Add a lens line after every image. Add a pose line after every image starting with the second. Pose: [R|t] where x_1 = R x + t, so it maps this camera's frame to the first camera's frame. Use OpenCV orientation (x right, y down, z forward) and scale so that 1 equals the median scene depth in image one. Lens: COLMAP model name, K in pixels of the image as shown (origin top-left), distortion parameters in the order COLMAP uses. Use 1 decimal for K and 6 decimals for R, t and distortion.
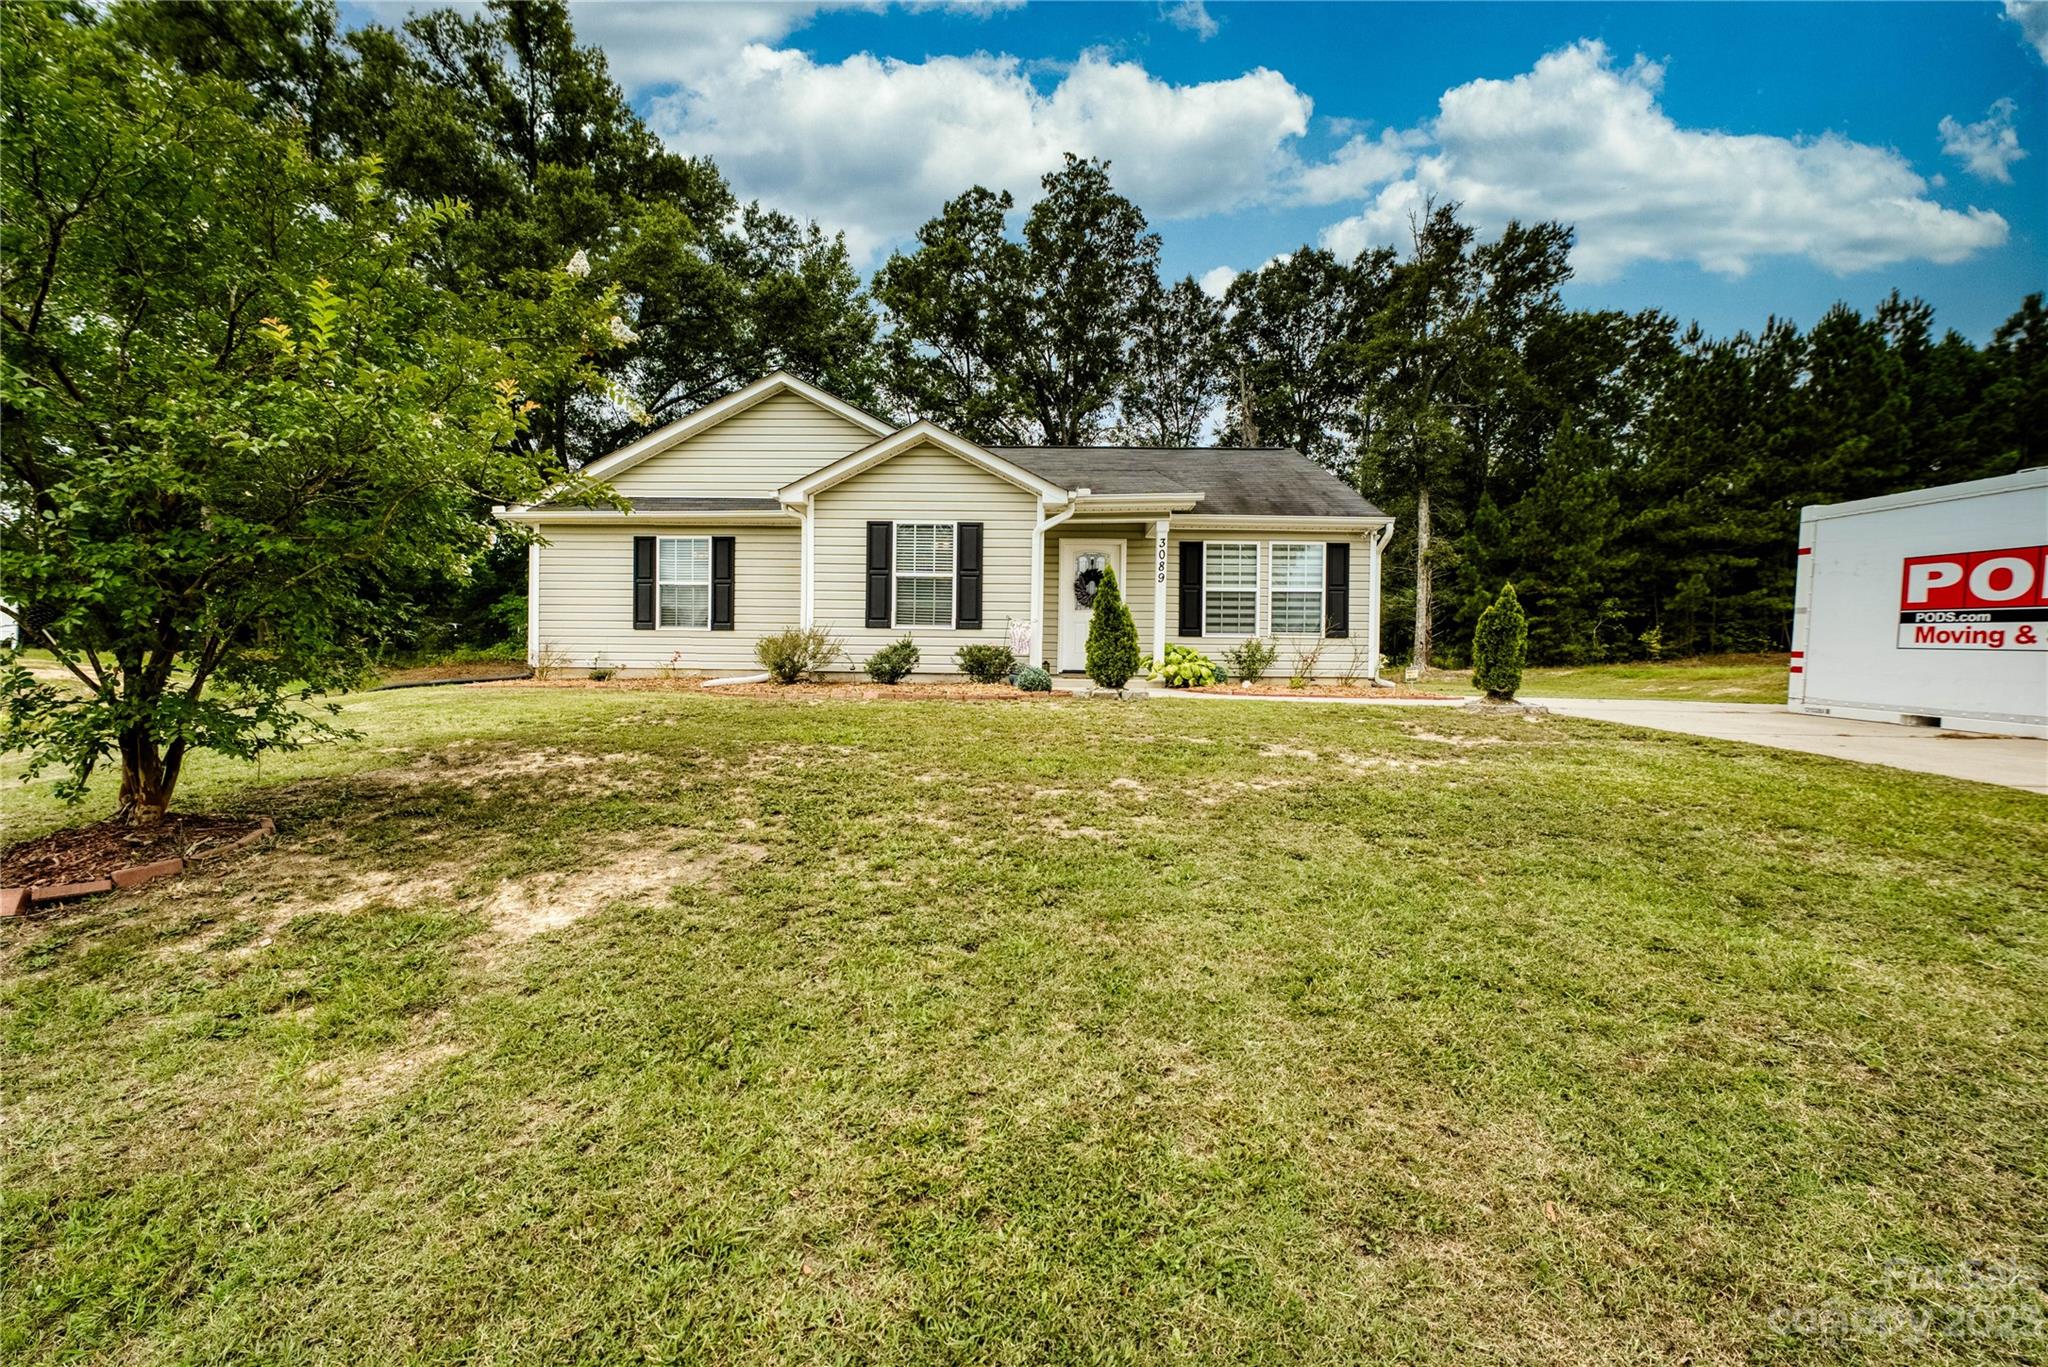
lens RADIAL K [[823.0, 0, 1012.3], [0, 823.0, 684.4], [0, 0, 1]] dist [-0.024716, 0.000267]
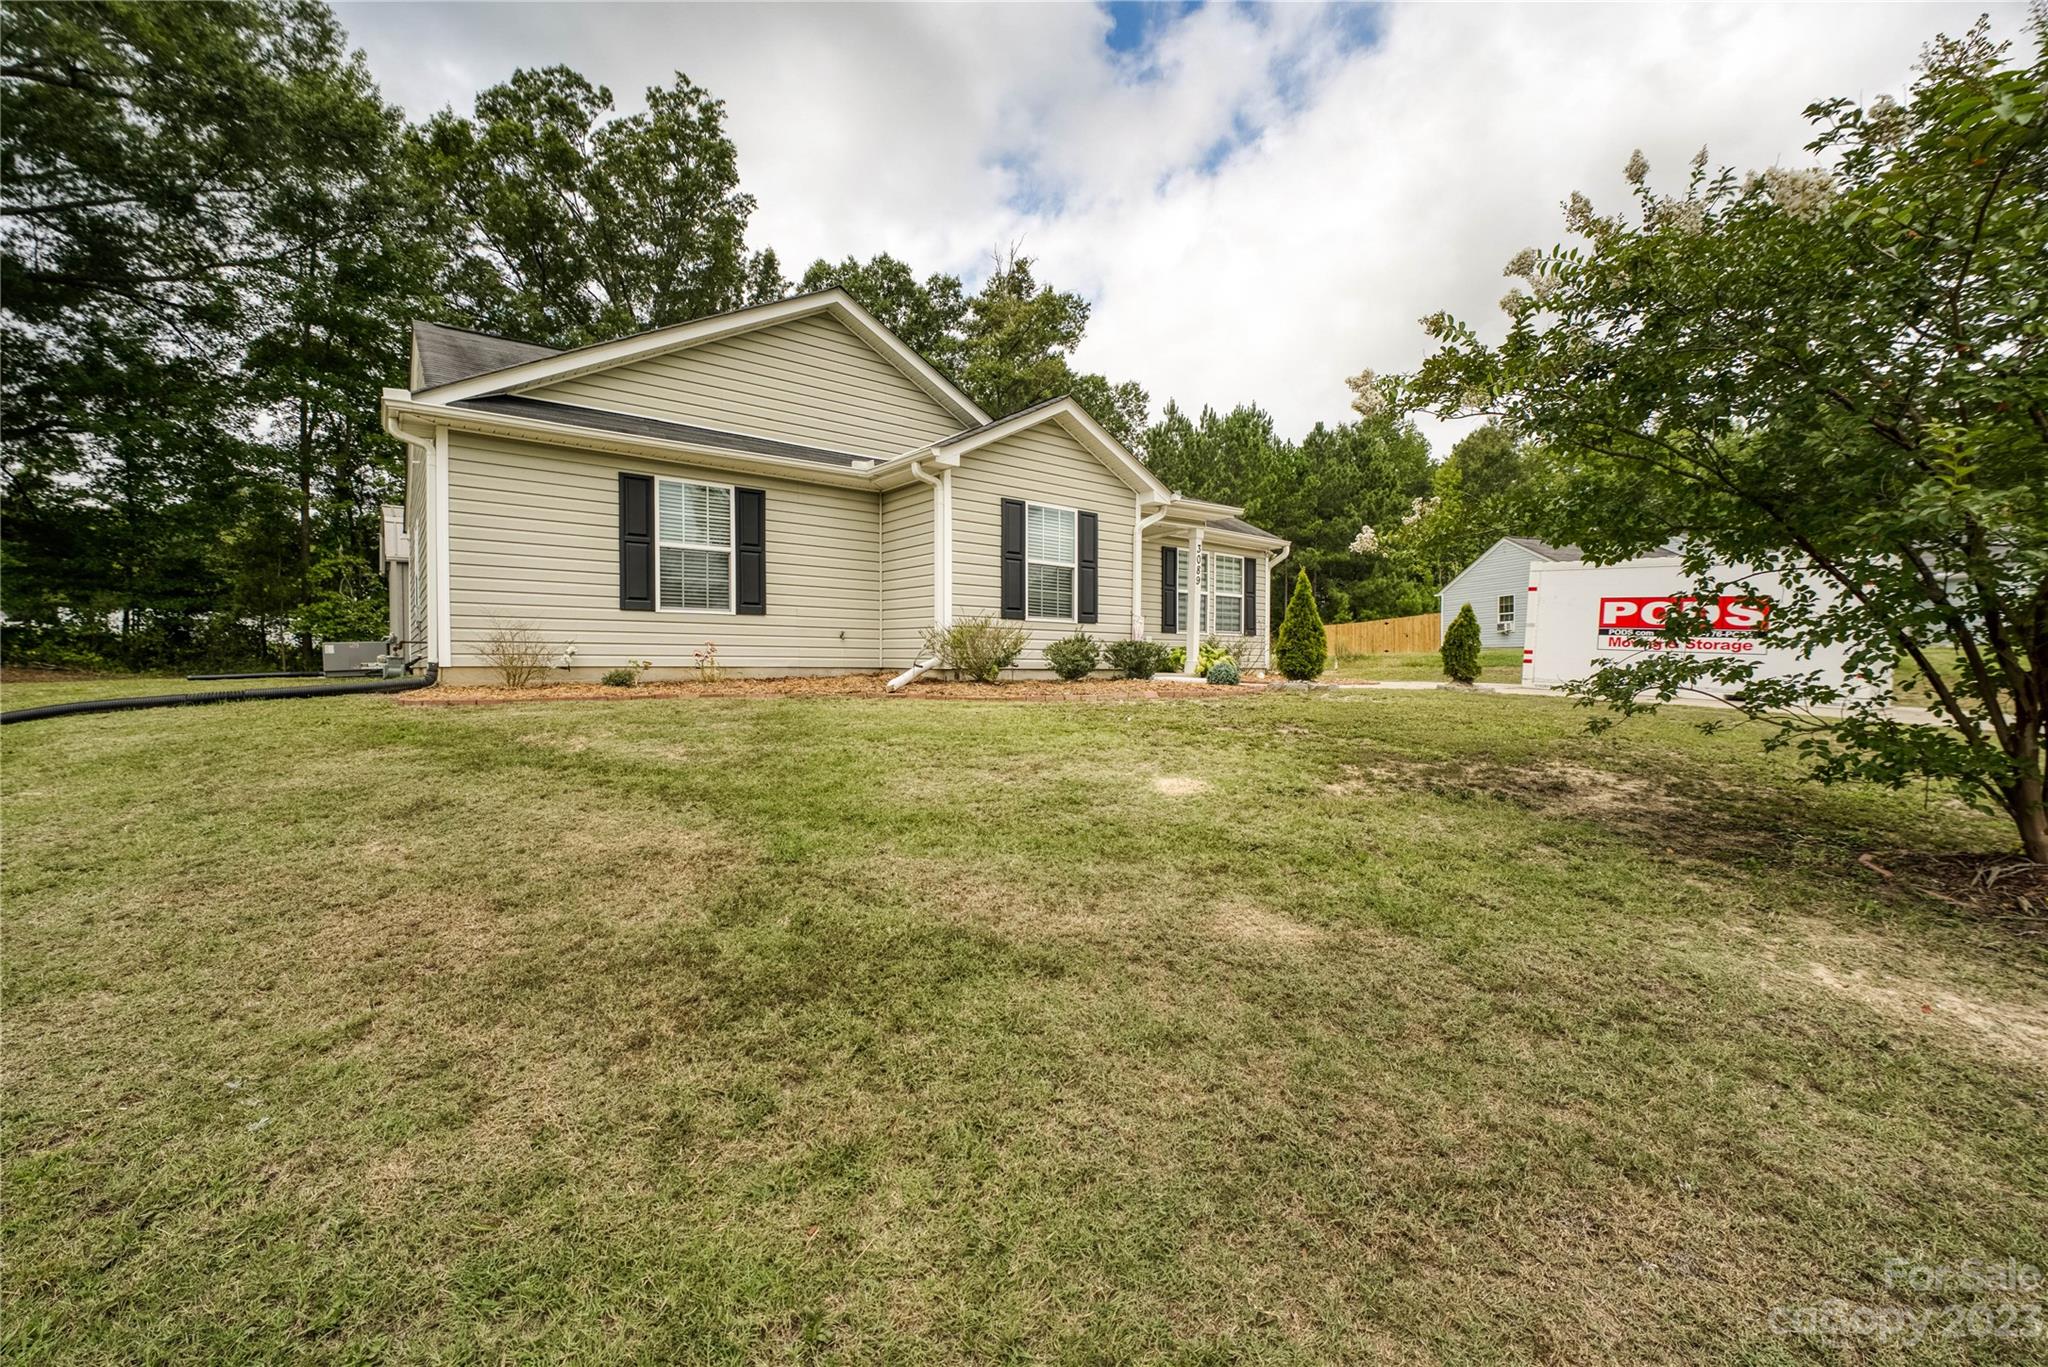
lens RADIAL K [[823.0, 0, 1012.3], [0, 823.0, 684.4], [0, 0, 1]] dist [-0.024716, 0.000267]
pose [[0.778954, -0.023252, 0.626649, -0.637277], [0.013724, 0.999705, 0.020036, -0.014085], [-0.626931, -0.007007, 0.779044, 0.268331]]
